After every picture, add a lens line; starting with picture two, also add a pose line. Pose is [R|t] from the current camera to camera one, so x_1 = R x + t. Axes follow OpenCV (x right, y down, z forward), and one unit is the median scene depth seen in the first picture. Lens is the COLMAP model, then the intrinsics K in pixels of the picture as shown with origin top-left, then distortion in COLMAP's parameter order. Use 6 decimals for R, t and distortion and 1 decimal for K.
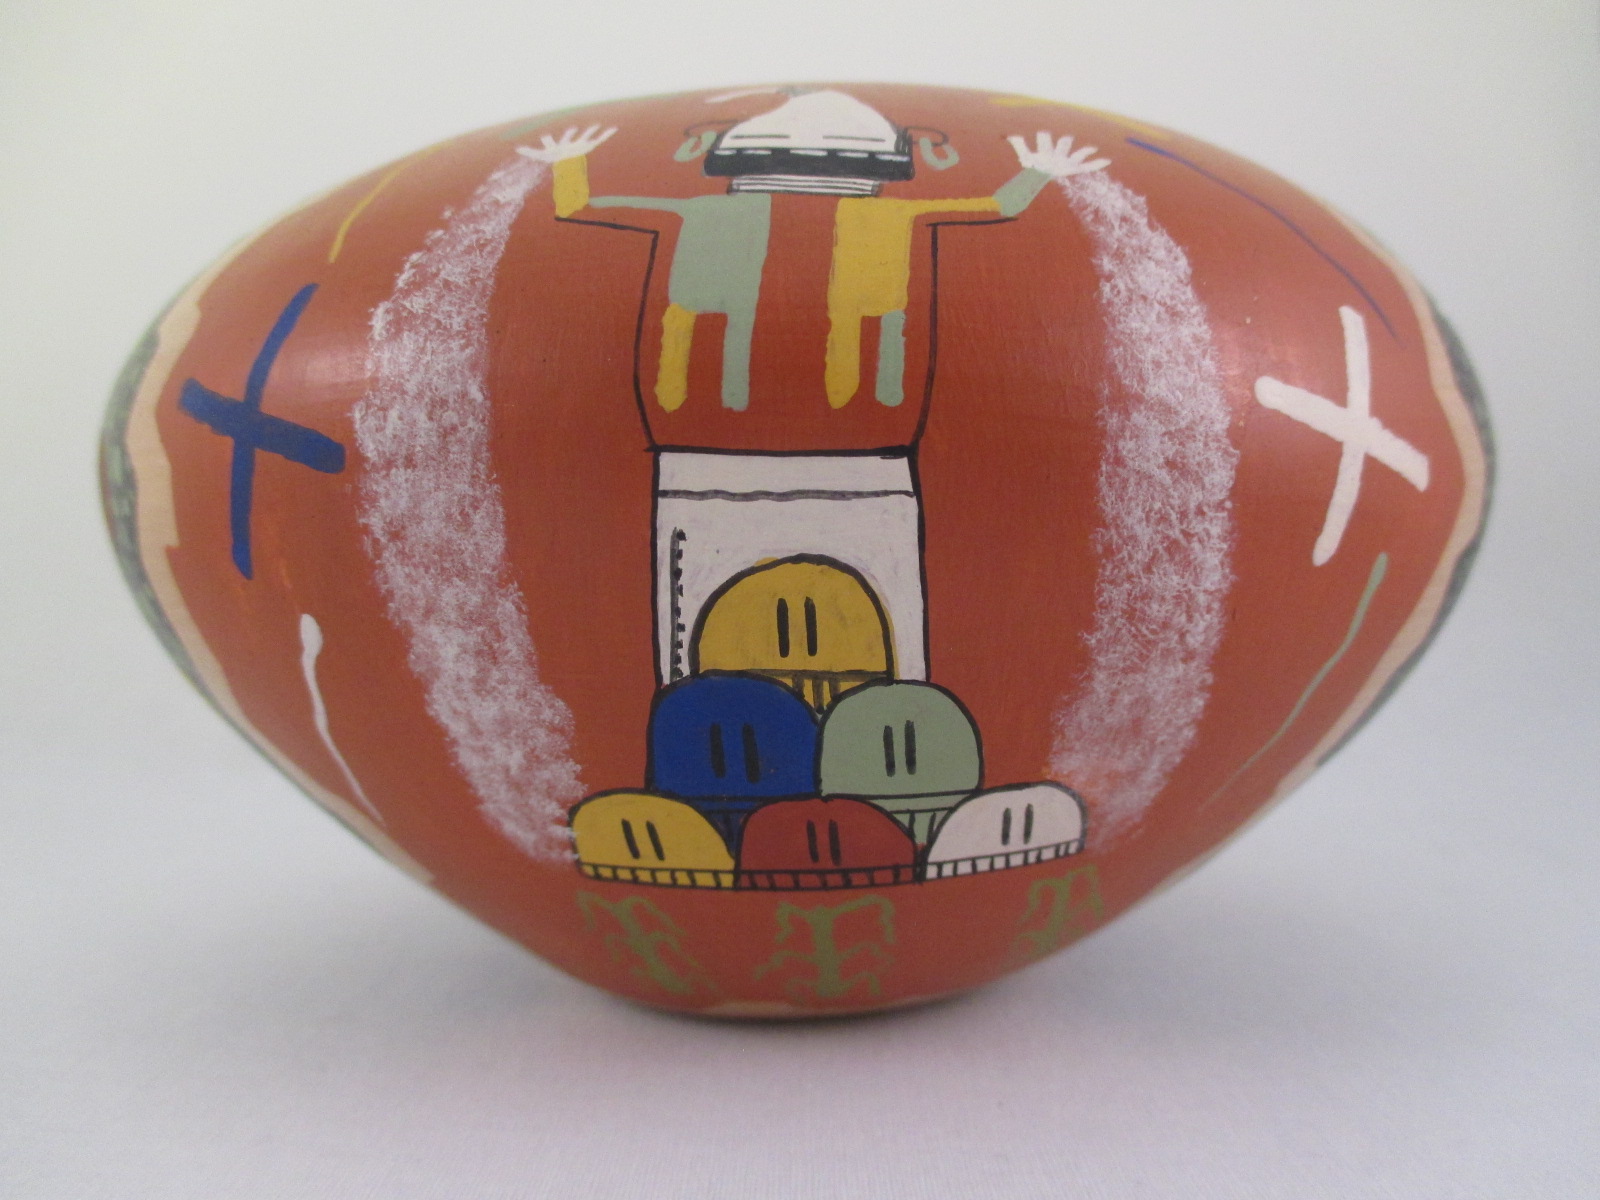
lens RADIAL K [[1329.8, 0, 801.5], [0, 1329.8, 599.9], [0, 0, 1]] dist [-0.031080, 0.011101]
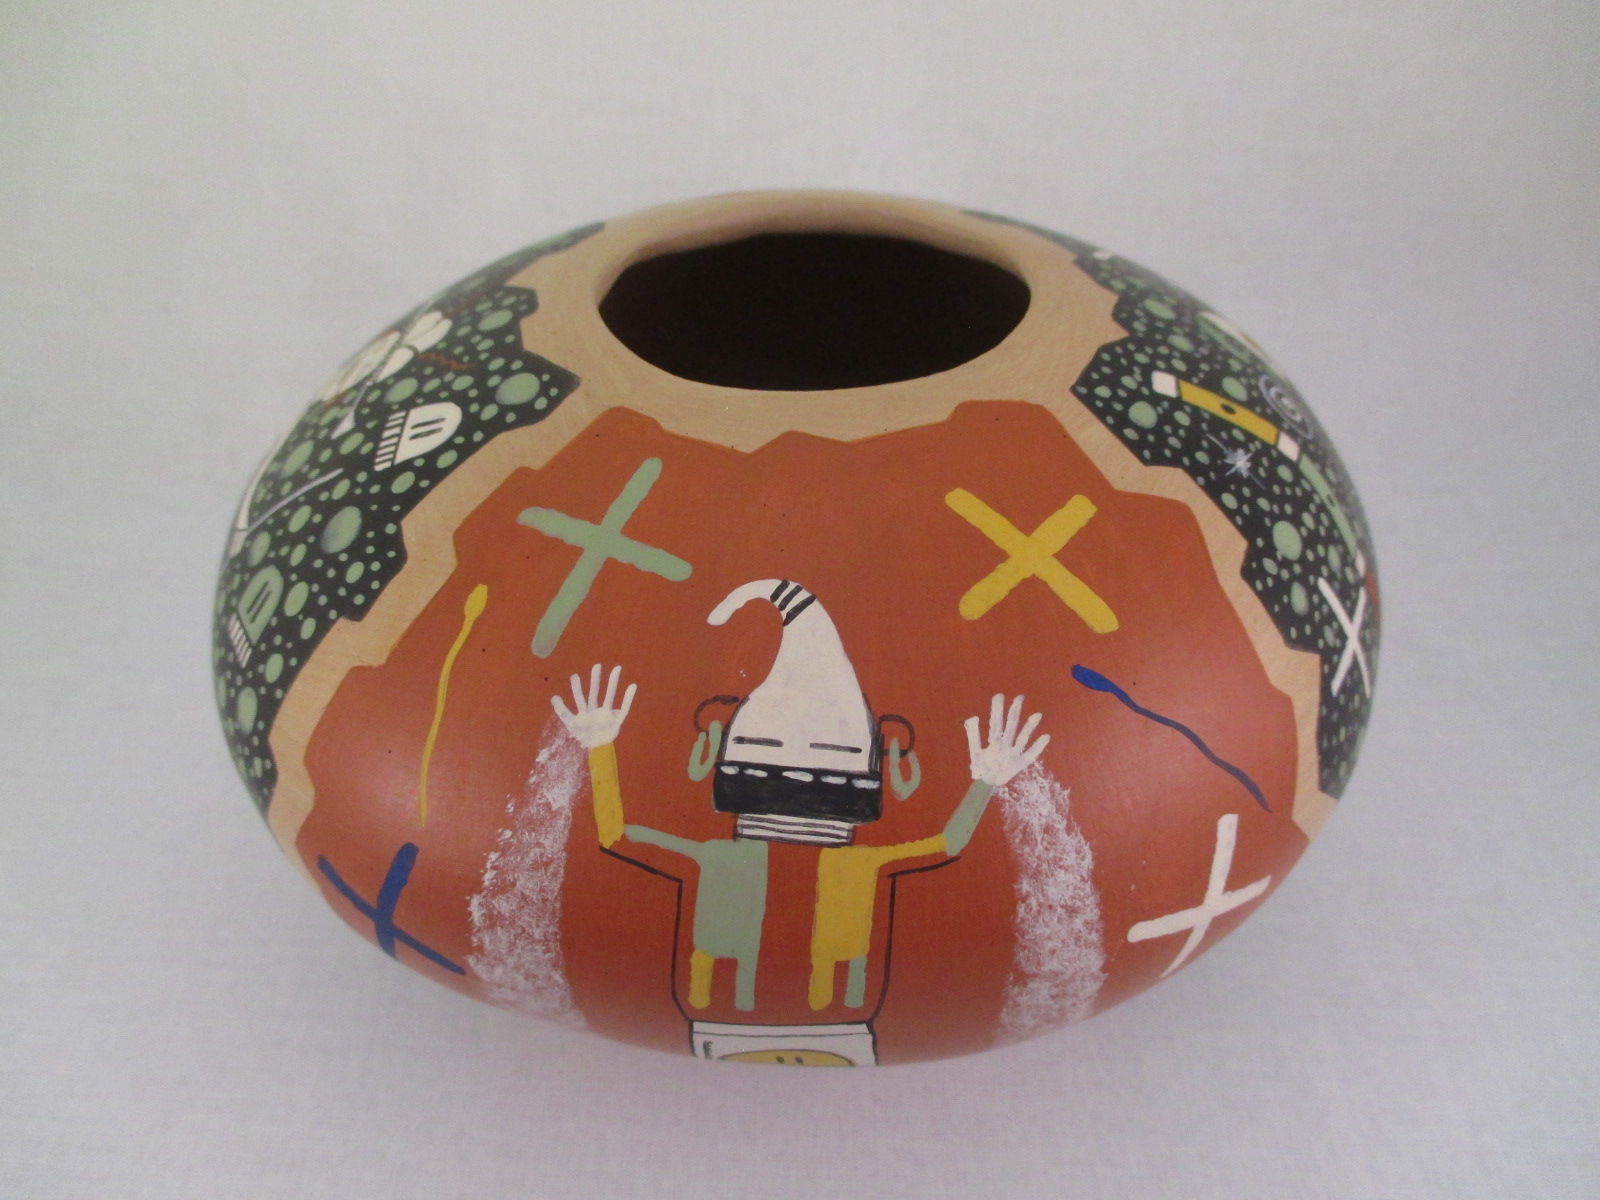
lens RADIAL K [[1329.8, 0, 801.7], [0, 1329.8, 599.7], [0, 0, 1]] dist [-0.031080, 0.011101]
pose [[0.999979, 0.003226, -0.005537, 0.015917], [0.000622, 0.811075, 0.584942, -1.242923], [0.006378, -0.584933, 0.811056, 0.100831]]
